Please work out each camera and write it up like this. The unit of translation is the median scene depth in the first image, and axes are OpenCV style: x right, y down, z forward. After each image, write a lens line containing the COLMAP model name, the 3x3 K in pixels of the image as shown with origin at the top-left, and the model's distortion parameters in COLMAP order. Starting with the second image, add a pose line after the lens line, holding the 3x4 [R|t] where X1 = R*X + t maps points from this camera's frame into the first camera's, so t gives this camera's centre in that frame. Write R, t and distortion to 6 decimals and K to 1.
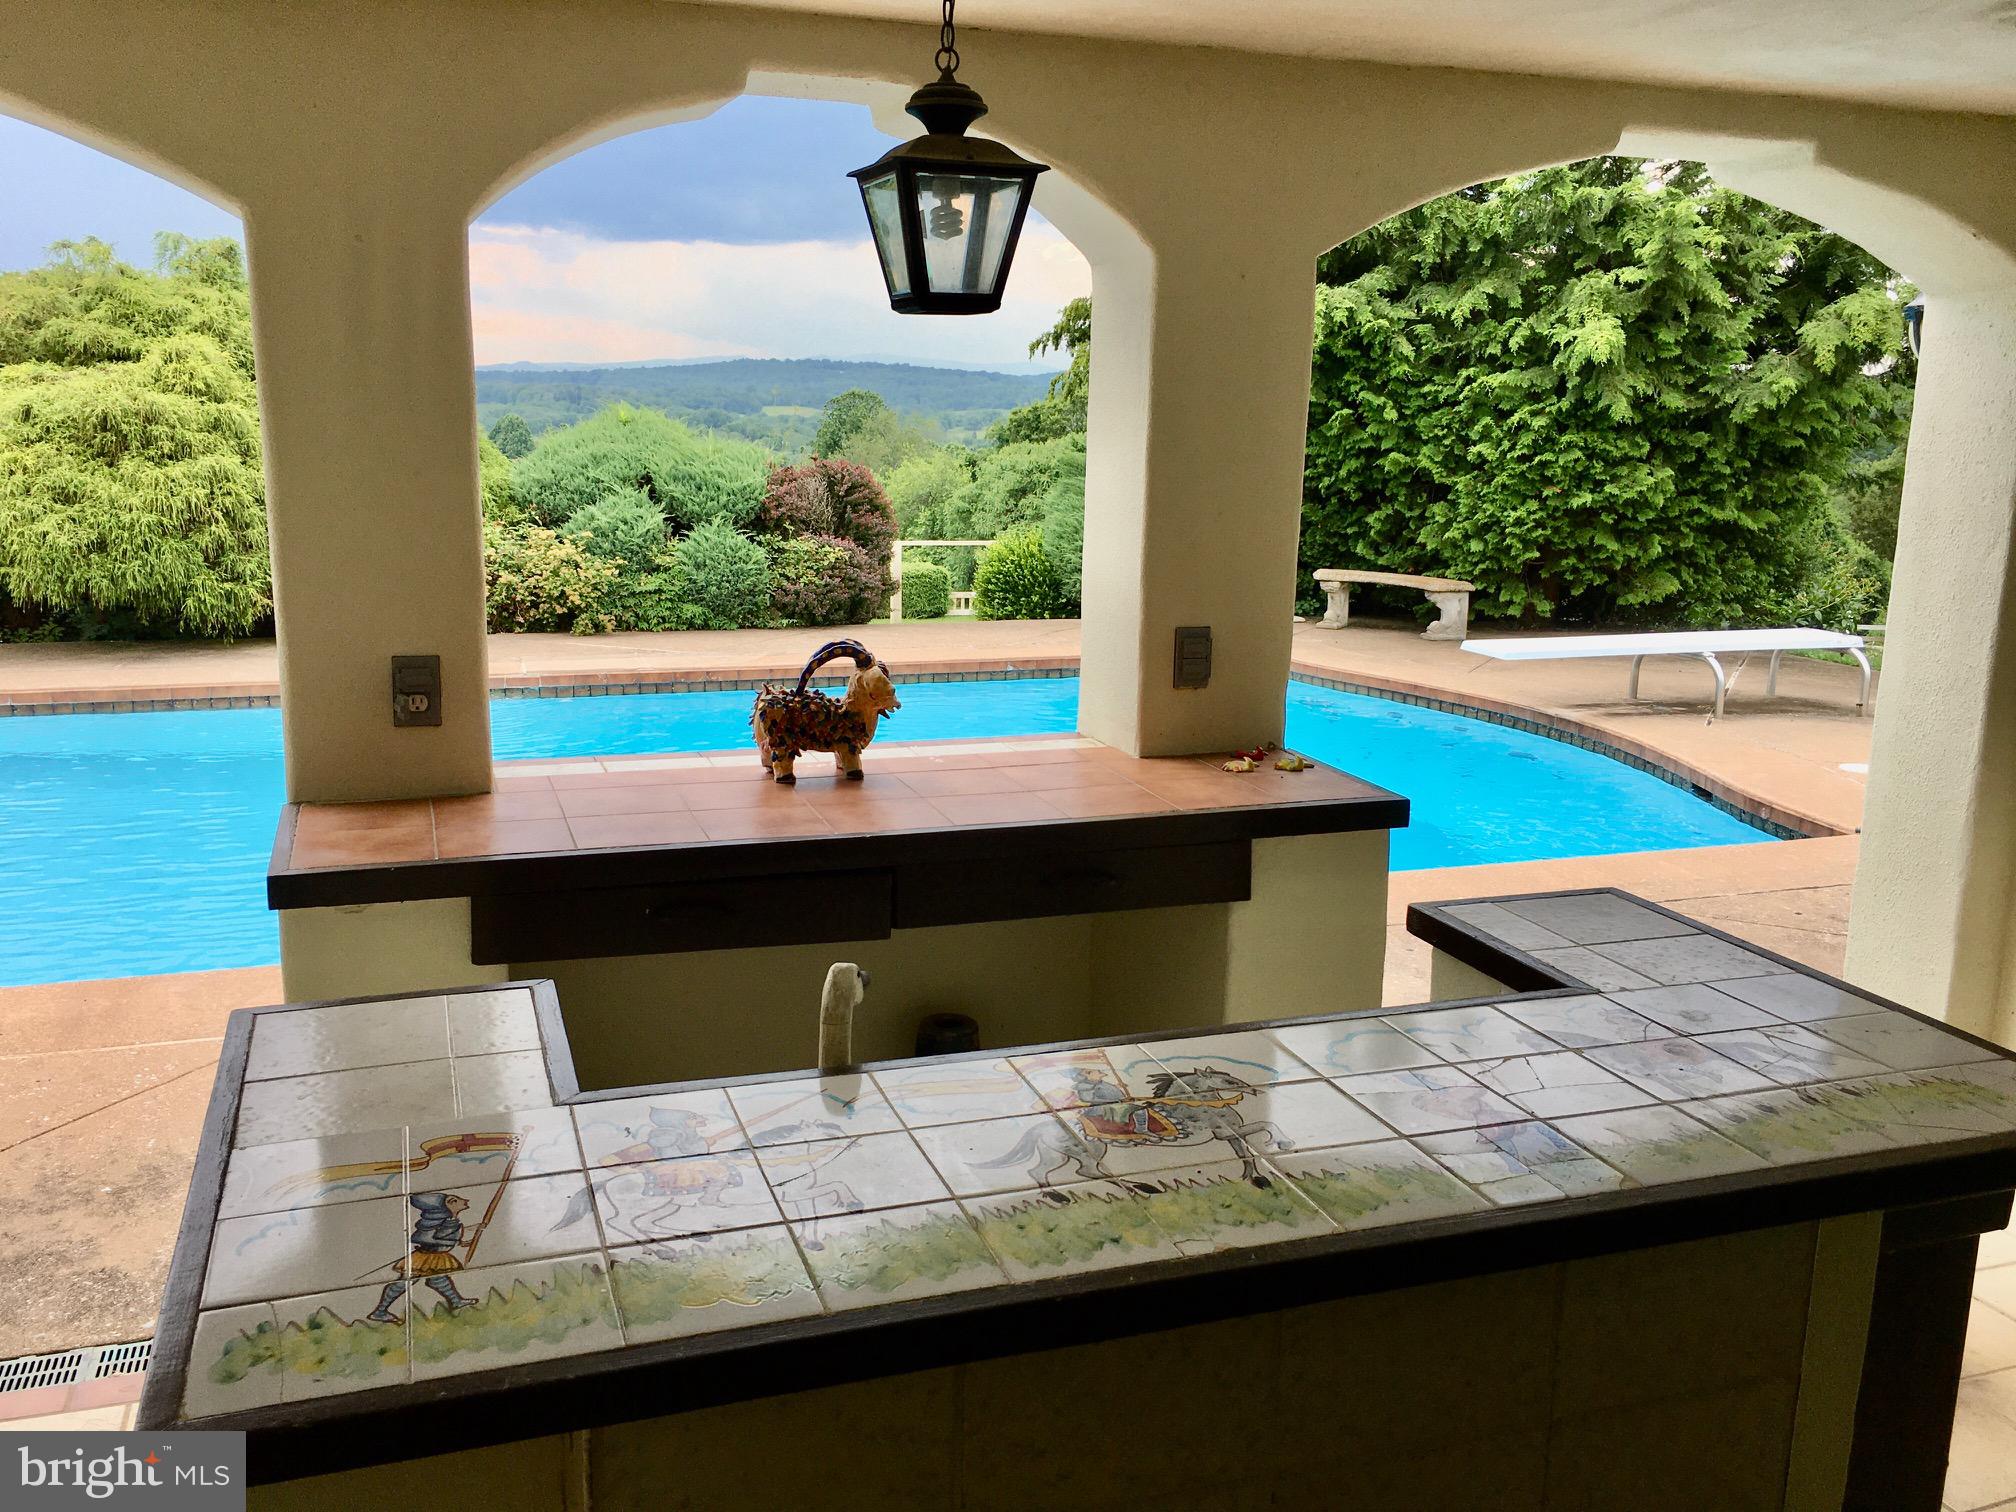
lens RADIAL K [[1751.4, 0, 996.9], [0, 1751.4, 759.9], [0, 0, 1]] dist [0.038396, -0.014514]
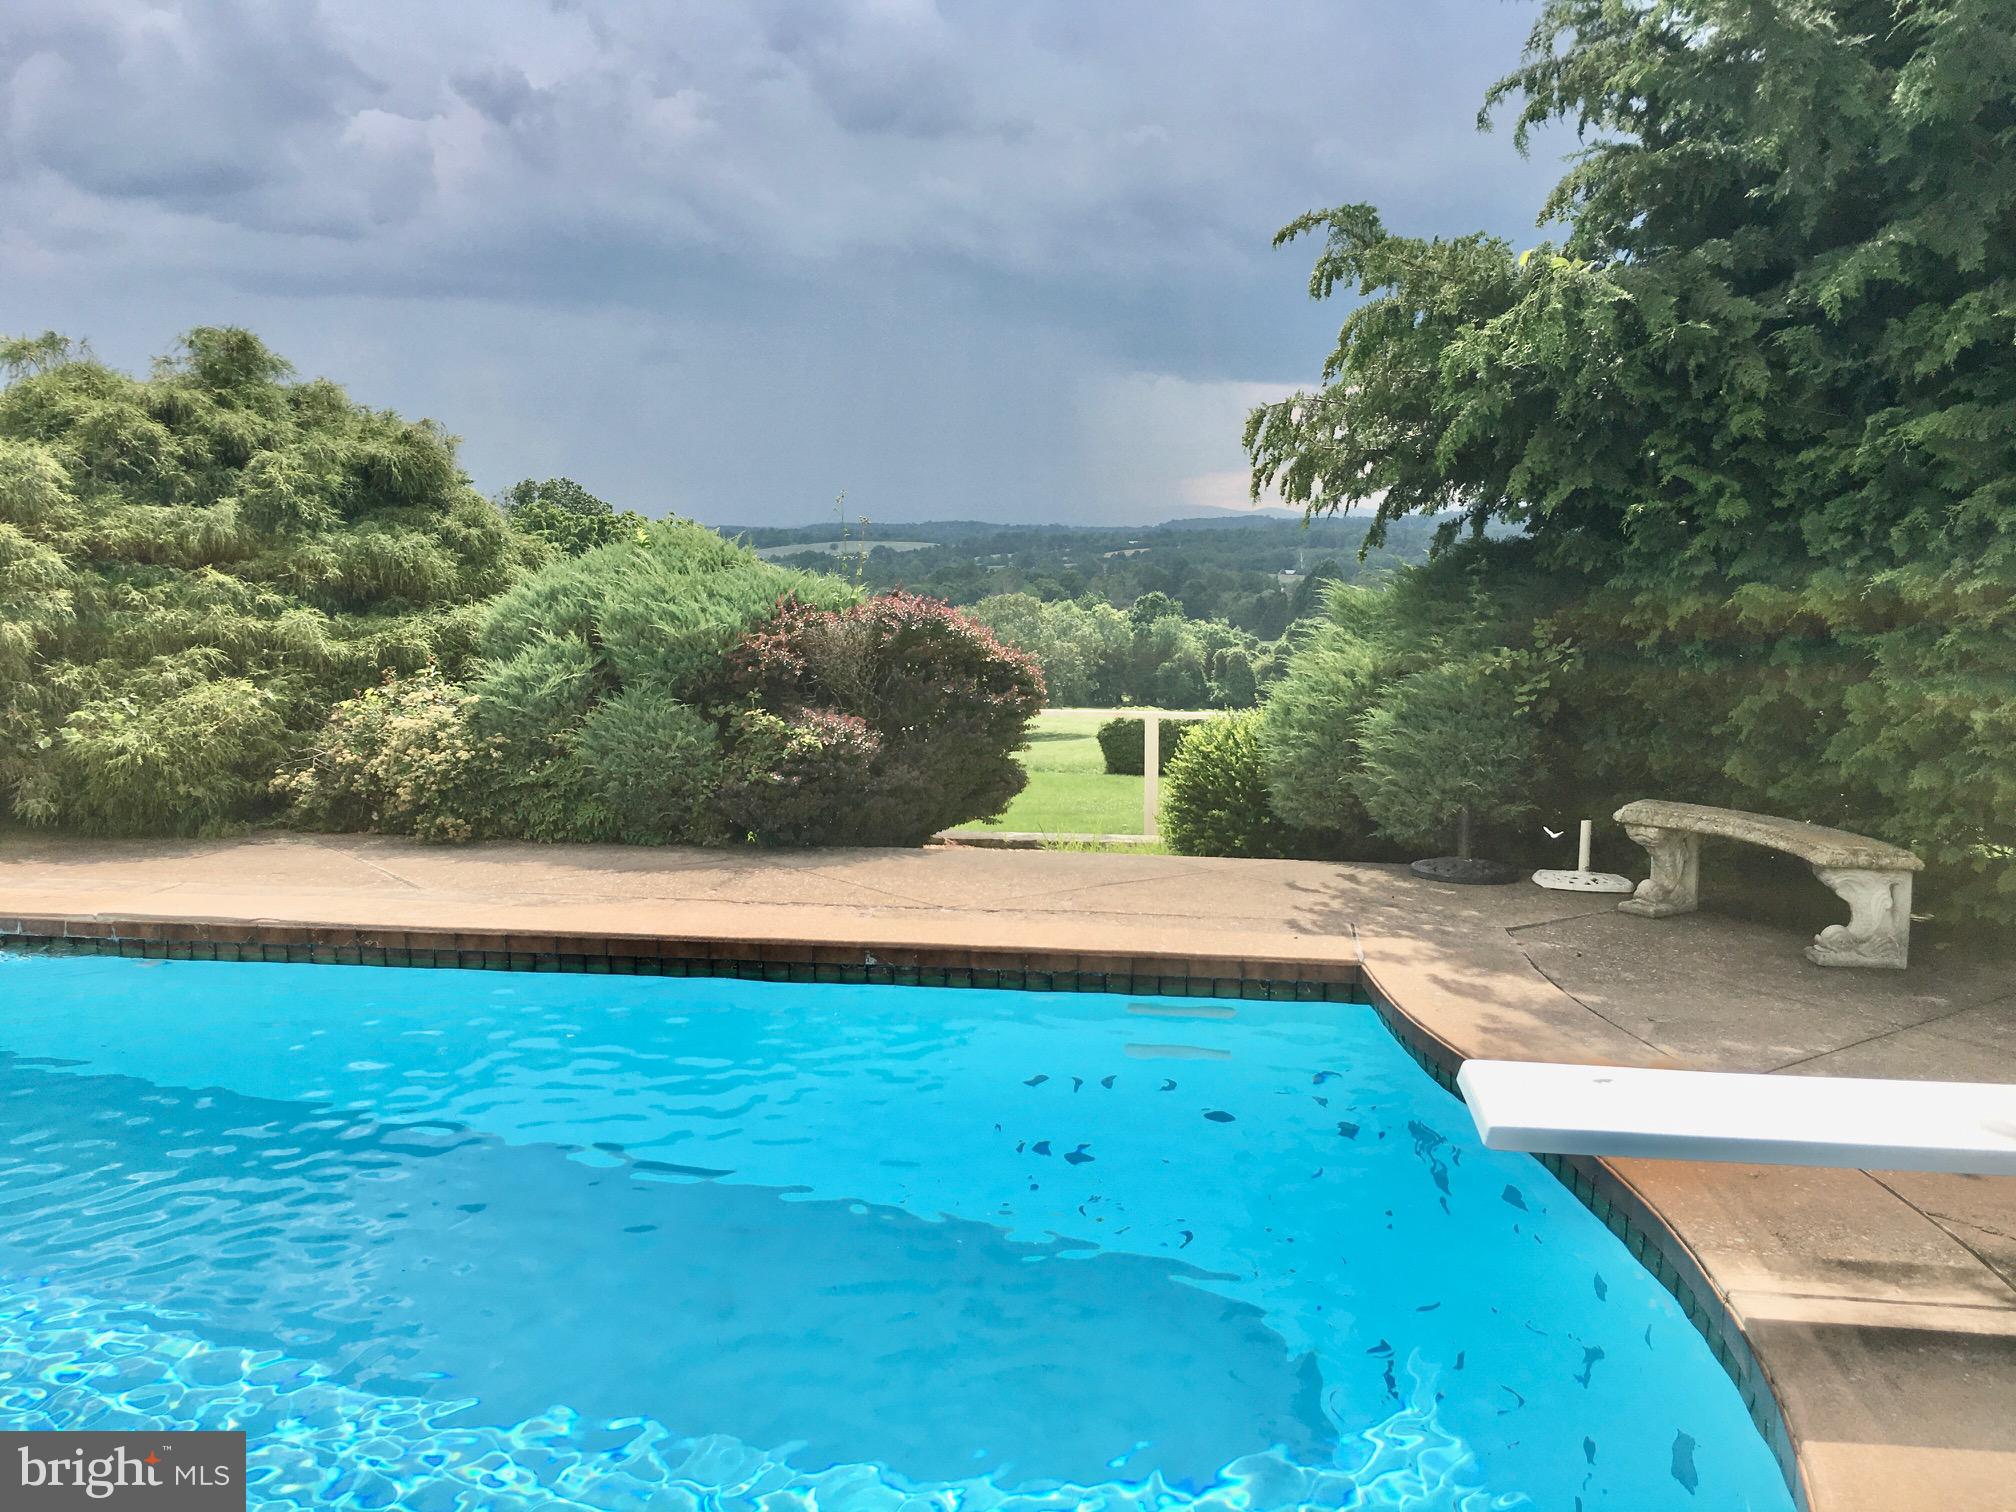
lens RADIAL K [[1751.4, 0, 1018.5], [0, 1751.4, 744.7], [0, 0, 1]] dist [0.038396, -0.014514]
pose [[0.891581, 0.041787, -0.450930, 0.273582], [-0.079732, 0.994664, -0.065472, -0.080795], [0.445787, 0.094327, 0.890155, 0.469635]]
